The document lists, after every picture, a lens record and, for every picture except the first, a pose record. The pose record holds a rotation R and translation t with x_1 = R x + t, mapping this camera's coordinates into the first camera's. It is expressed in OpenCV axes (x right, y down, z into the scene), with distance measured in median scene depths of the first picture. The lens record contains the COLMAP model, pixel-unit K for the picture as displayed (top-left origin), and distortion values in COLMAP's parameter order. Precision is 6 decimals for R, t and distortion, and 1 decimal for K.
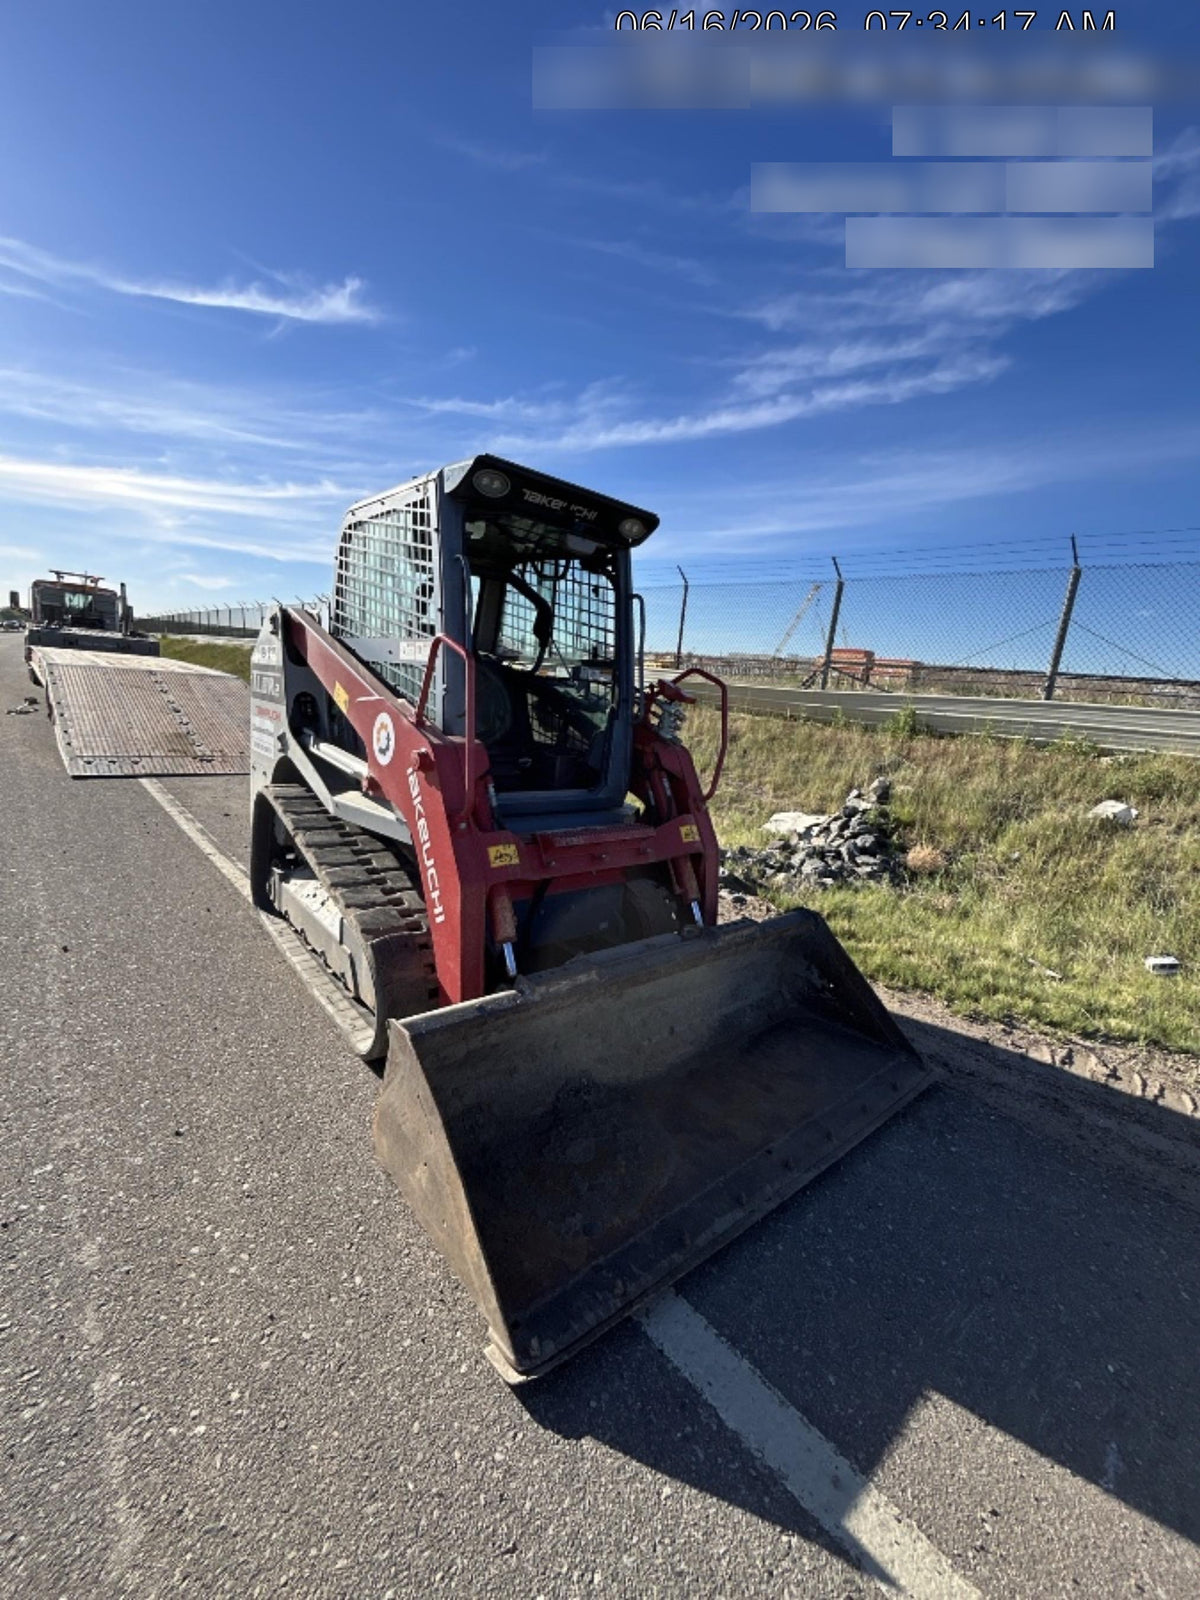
lens RADIAL K [[651.0, 0, 593.7], [0, 651.0, 798.6], [0, 0, 1]] dist [-0.019273, -0.001110]
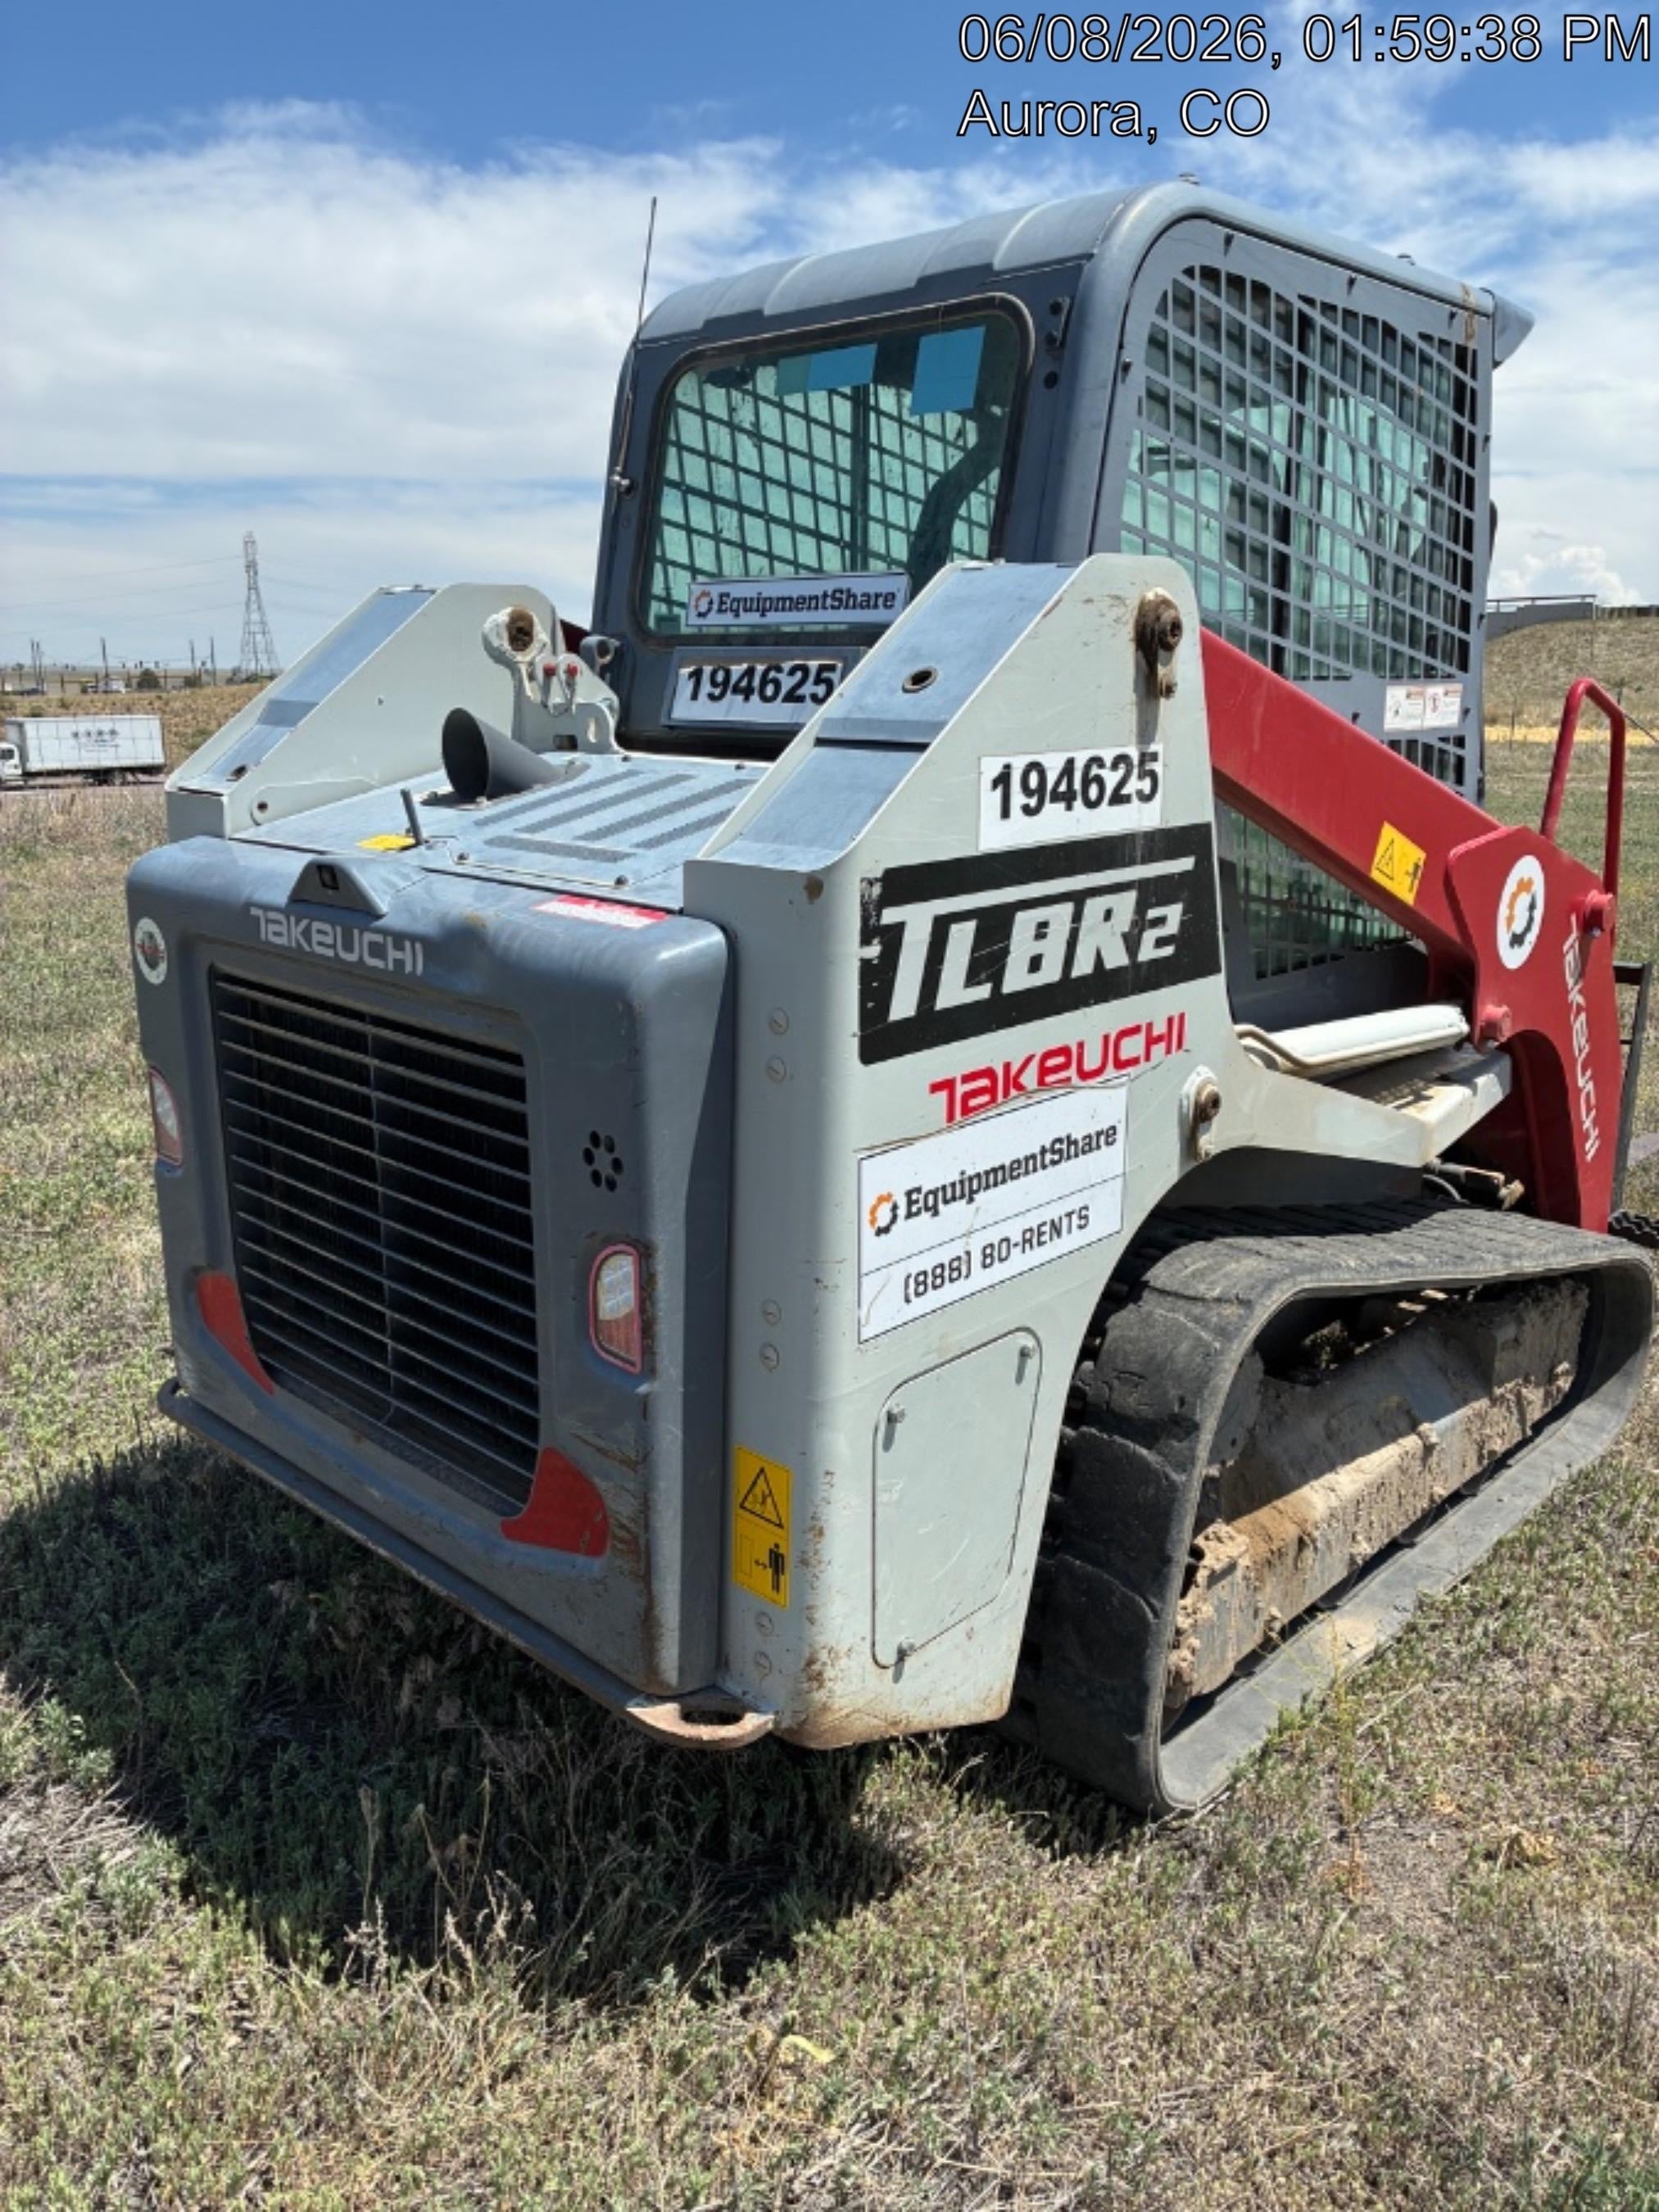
lens RADIAL K [[1689.1, 0, 832.8], [0, 1689.1, 1141.8], [0, 0, 1]] dist [0.008100, -0.029834]
pose [[-0.104831, -0.357031, 0.928192, -1.213670], [0.155705, 0.915931, 0.369900, -0.388521], [-0.982225, 0.183301, -0.040426, 1.309551]]
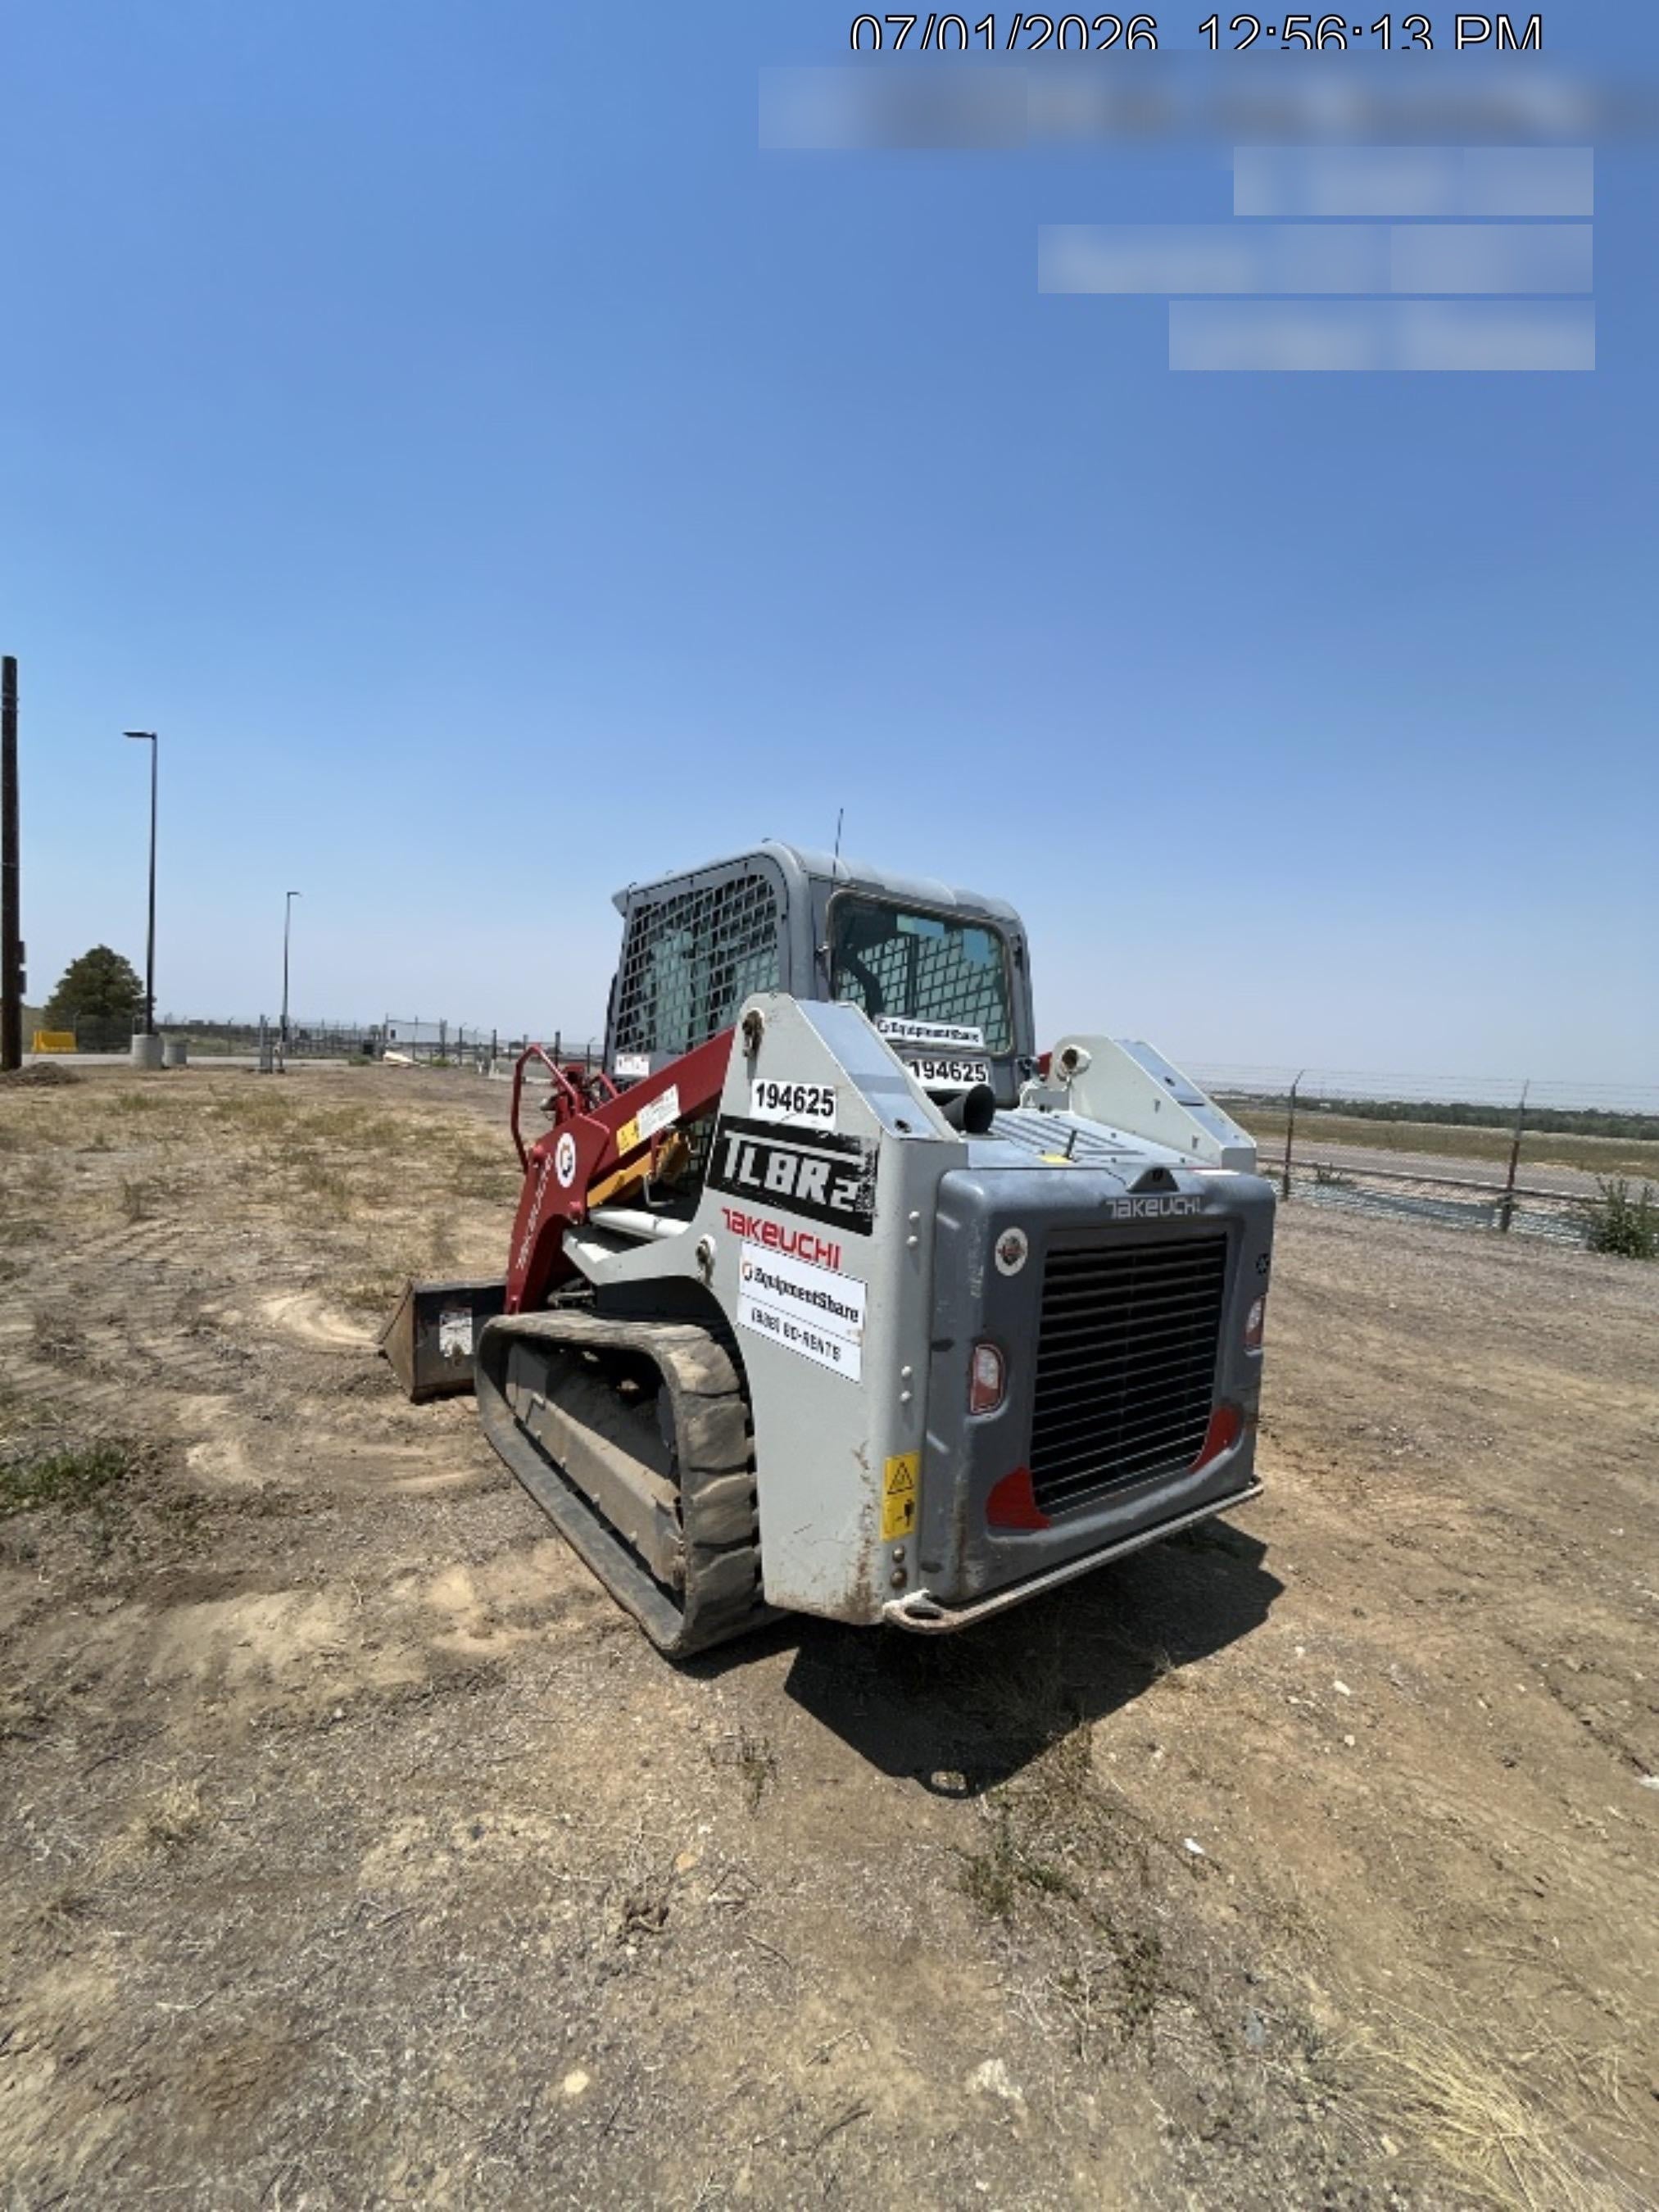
lens RADIAL K [[900.1, 0, 839.6], [0, 900.1, 1099.2], [0, 0, 1]] dist [-0.019273, -0.001110]
pose [[0.997969, 0.005584, -0.063451, -0.513689], [-0.015062, 0.988586, -0.149905, -0.159976], [0.061890, 0.150557, 0.986662, 0.487448]]
